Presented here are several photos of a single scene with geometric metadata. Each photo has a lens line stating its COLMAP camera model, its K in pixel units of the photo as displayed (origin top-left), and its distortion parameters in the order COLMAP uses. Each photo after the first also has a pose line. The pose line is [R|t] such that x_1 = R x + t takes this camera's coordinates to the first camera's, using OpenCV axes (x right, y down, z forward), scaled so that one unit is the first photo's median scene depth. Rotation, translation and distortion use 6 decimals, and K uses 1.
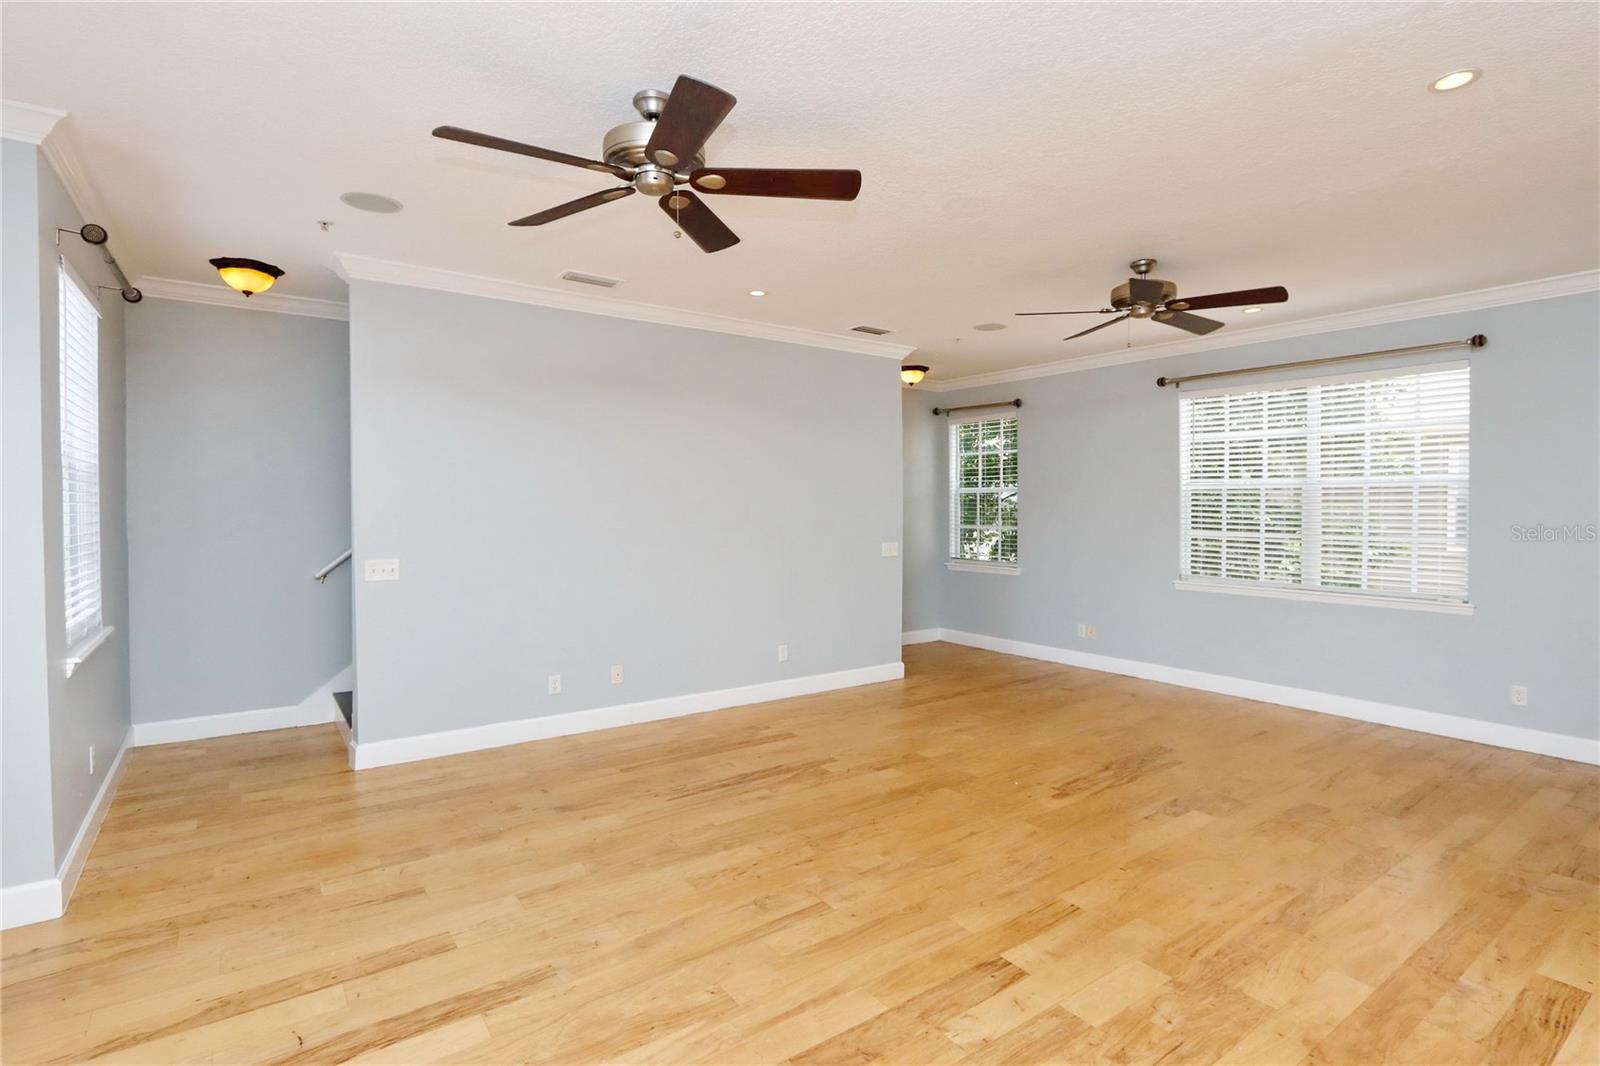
lens RADIAL K [[761.3, 0, 776.8], [0, 761.3, 514.2], [0, 0, 1]] dist [-0.016343, 0.000345]
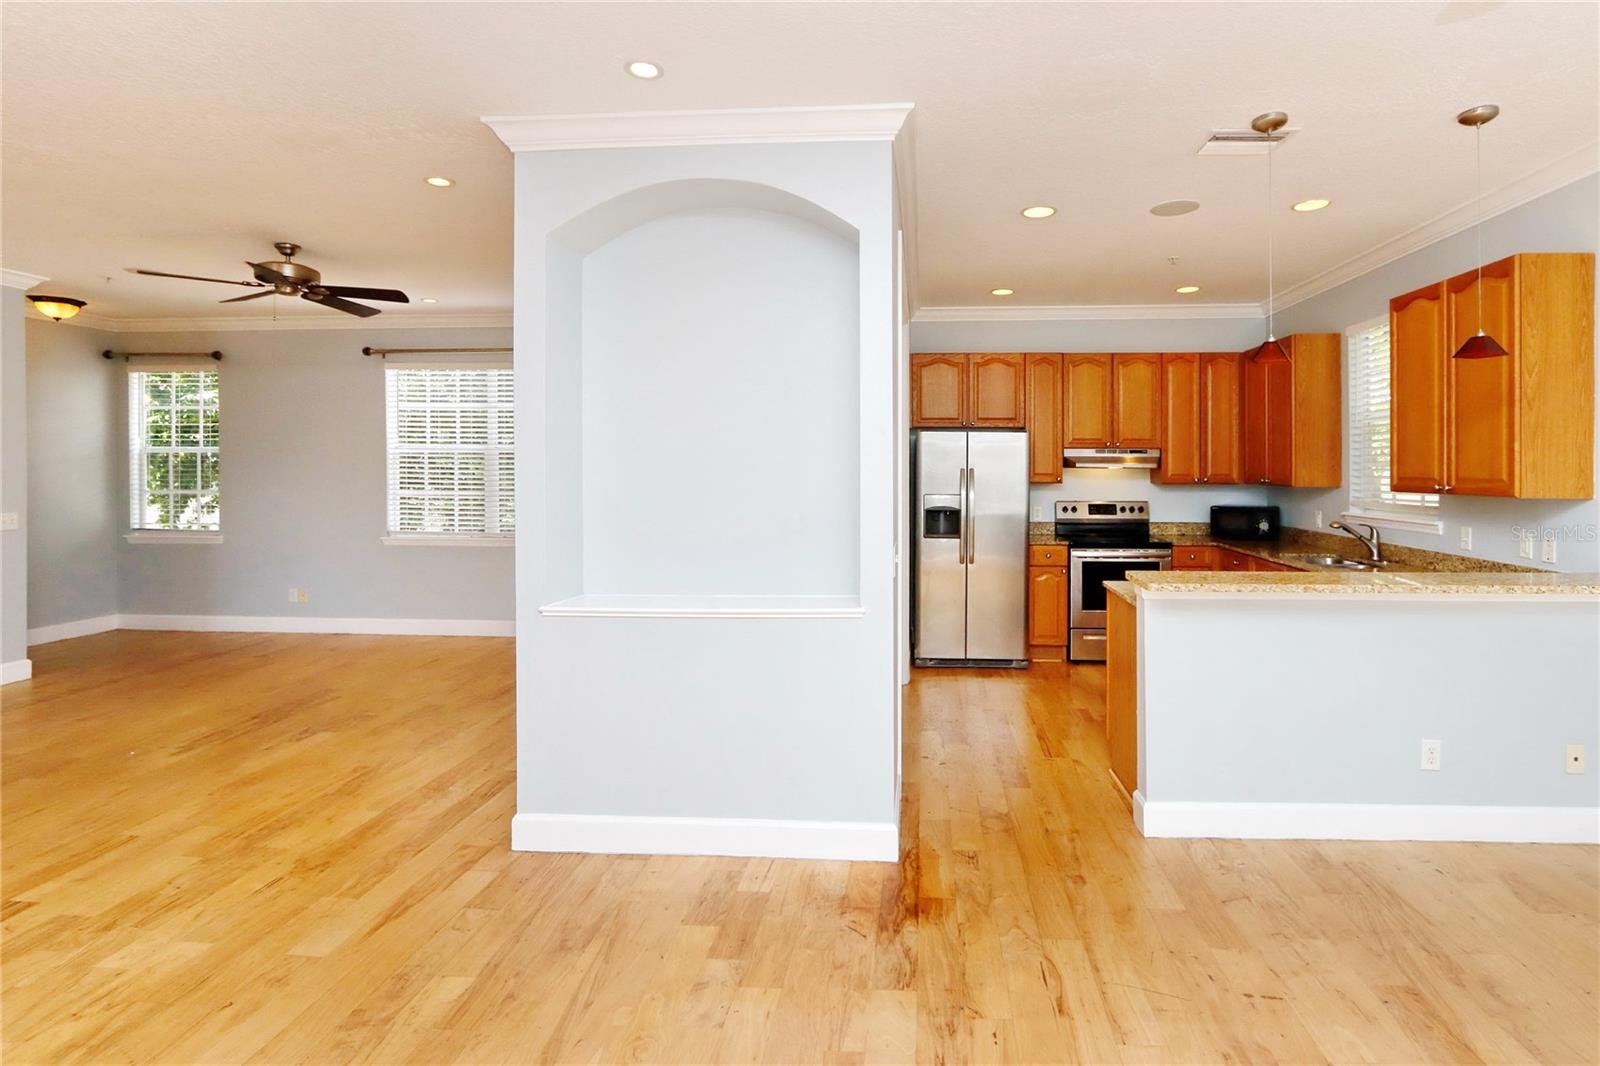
lens RADIAL K [[795.2, 0, 851.9], [0, 795.2, 468.7], [0, 0, 1]] dist [-0.014455, 0.000963]
pose [[0.632198, -0.000767, 0.774806, 0.113350], [0.007996, 0.999953, -0.005535, 0.002804], [-0.774765, 0.009694, 0.632175, -0.337145]]
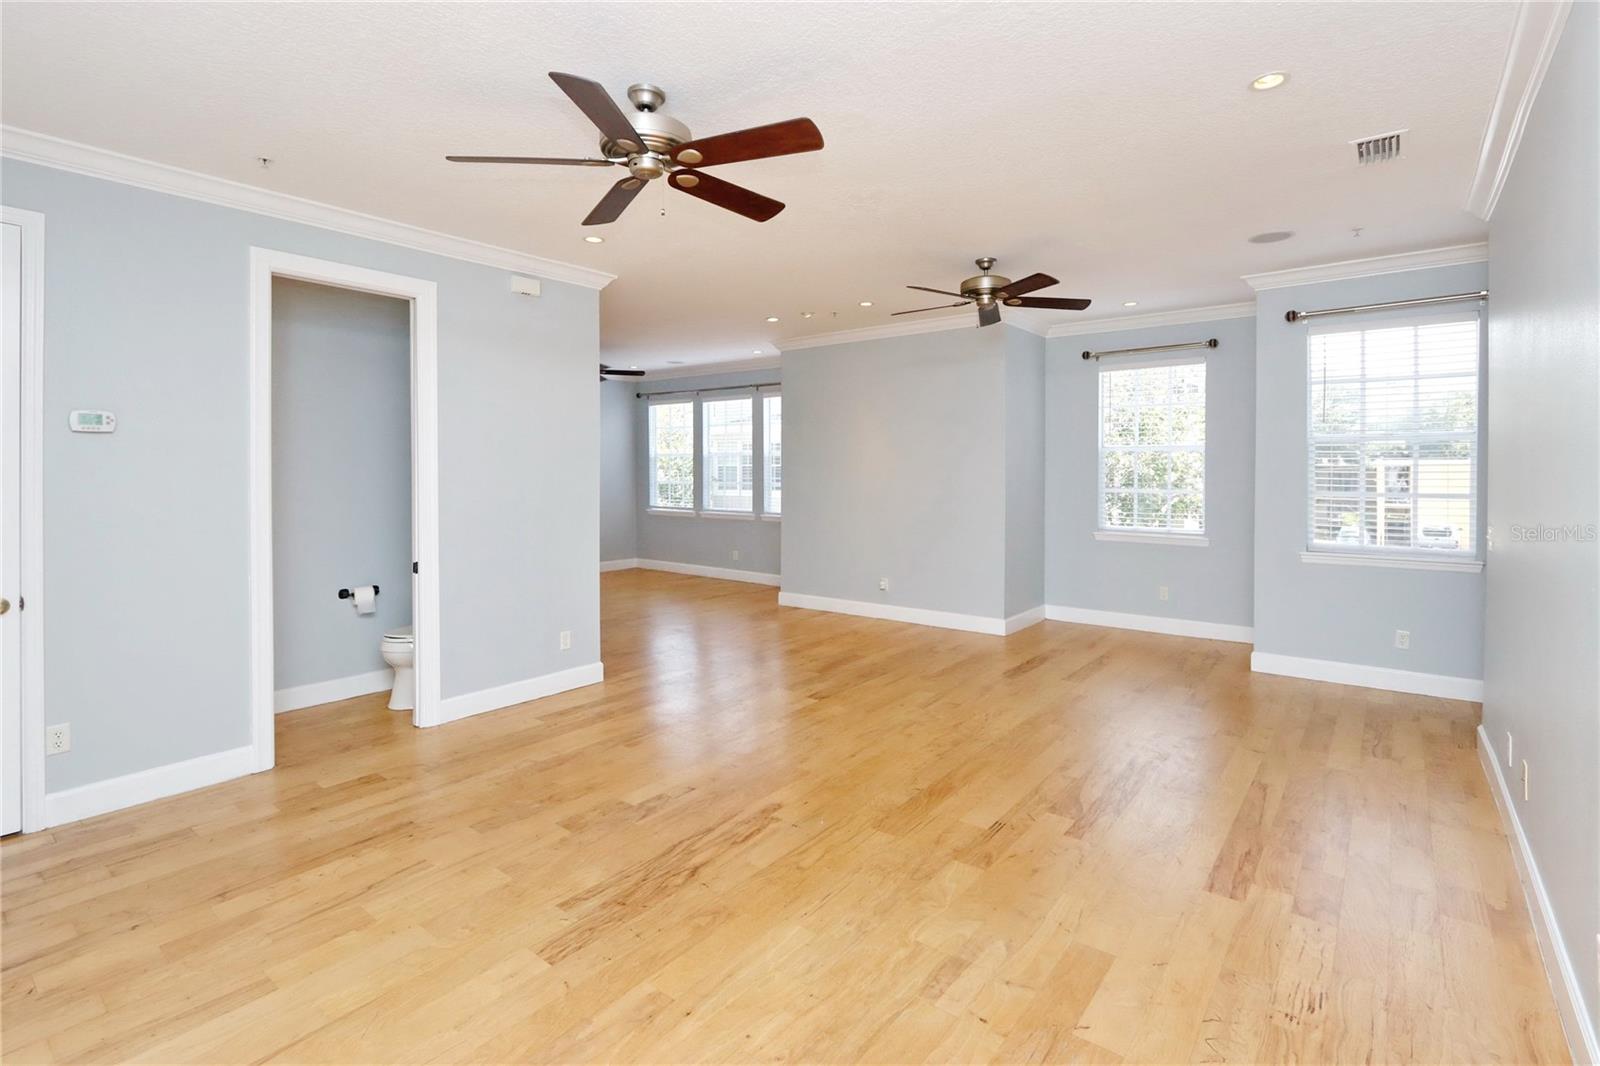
lens RADIAL K [[761.3, 0, 776.8], [0, 761.3, 514.2], [0, 0, 1]] dist [-0.016343, 0.000345]
pose [[-0.959578, 0.015179, -0.281033, 0.548756], [-0.004050, 0.997696, 0.067716, -0.017718], [0.281414, 0.066117, -0.957306, 1.632717]]
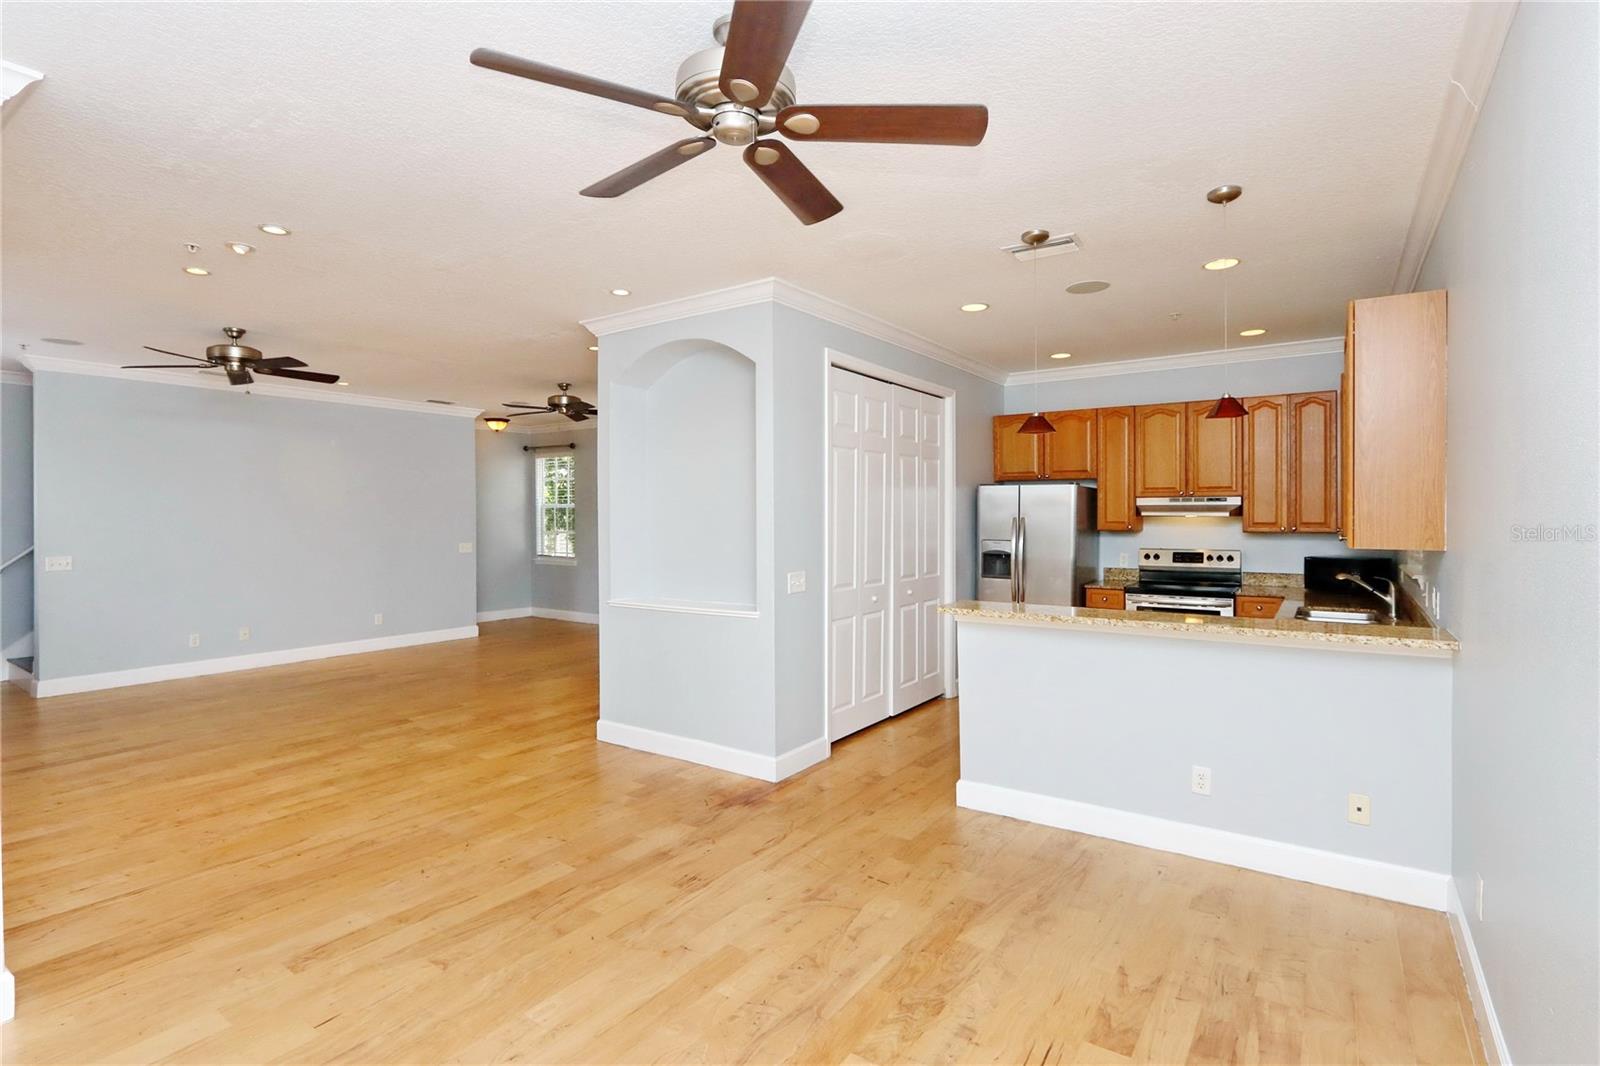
lens RADIAL K [[777.9, 0, 745.5], [0, 777.9, 513.8], [0, 0, 1]] dist [-0.016396, 0.000429]
pose [[0.954794, -0.003698, 0.297245, 0.335018], [0.007456, 0.999906, -0.011510, 0.003171], [-0.297174, 0.013206, 0.954732, -0.881616]]
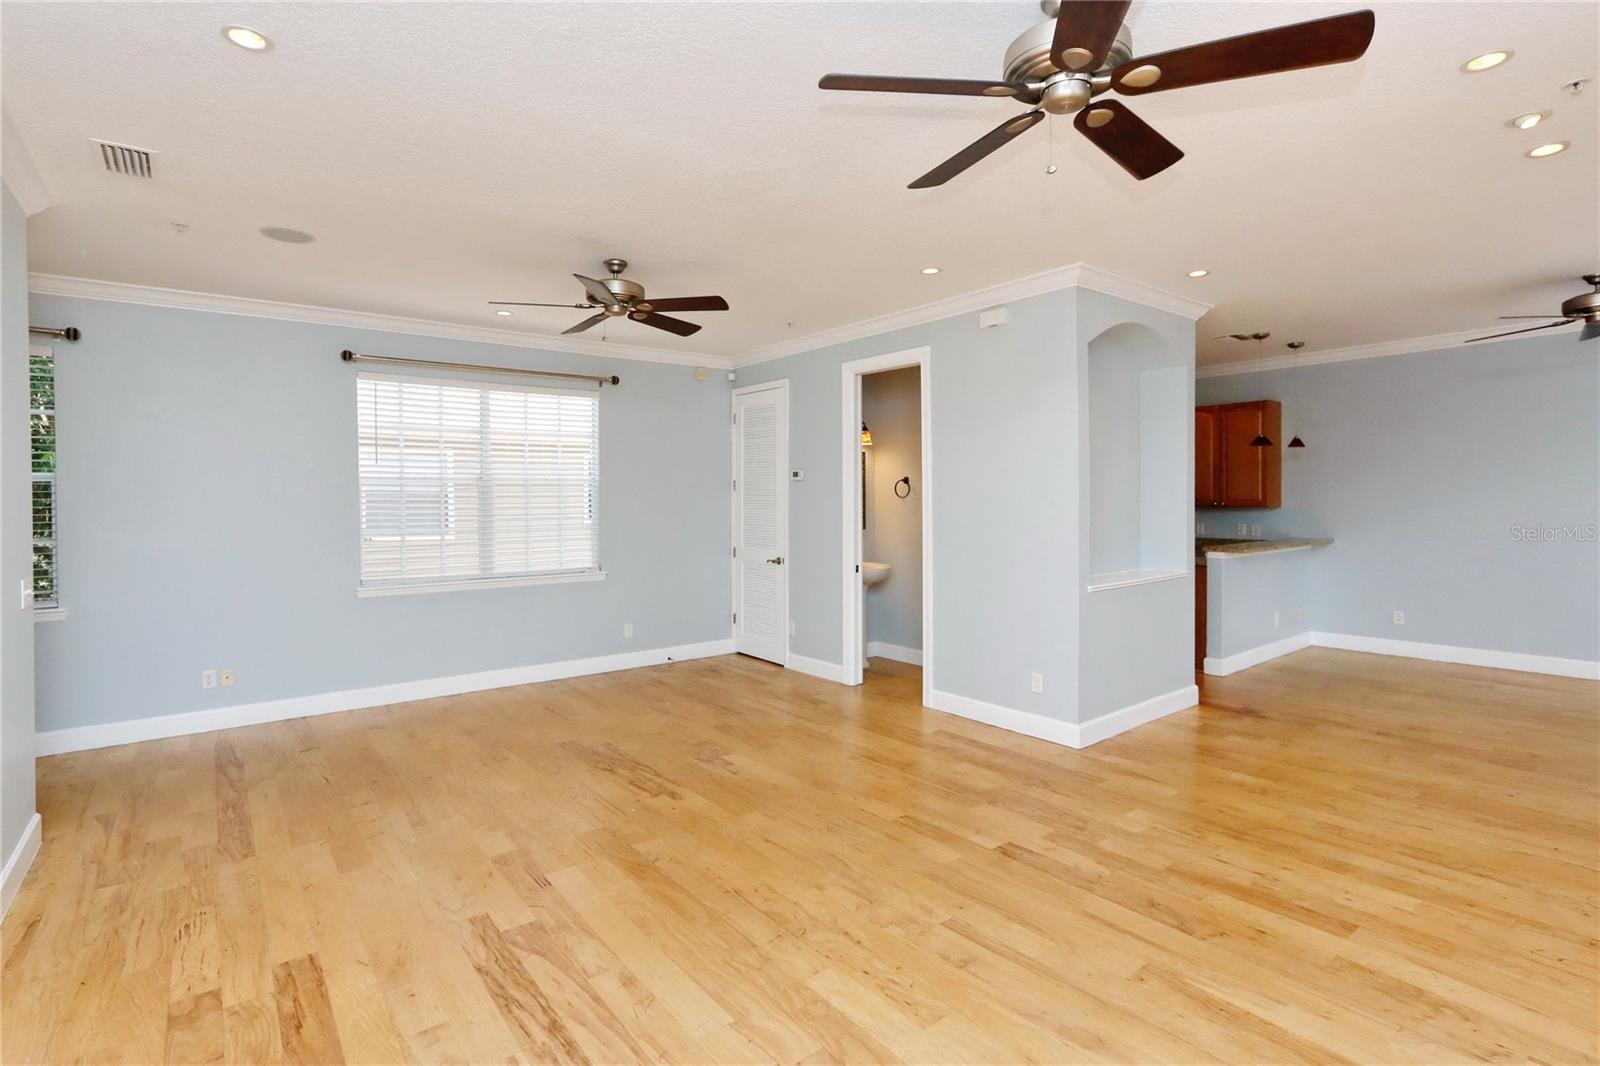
lens RADIAL K [[783.0, 0, 801.7], [0, 783.0, 528.0], [0, 0, 1]] dist [-0.019737, 0.000720]
pose [[-0.051558, -0.038760, 0.997918, -0.573960], [0.017306, 0.999062, 0.039698, -0.012747], [-0.998520, 0.019317, -0.050839, 0.796977]]
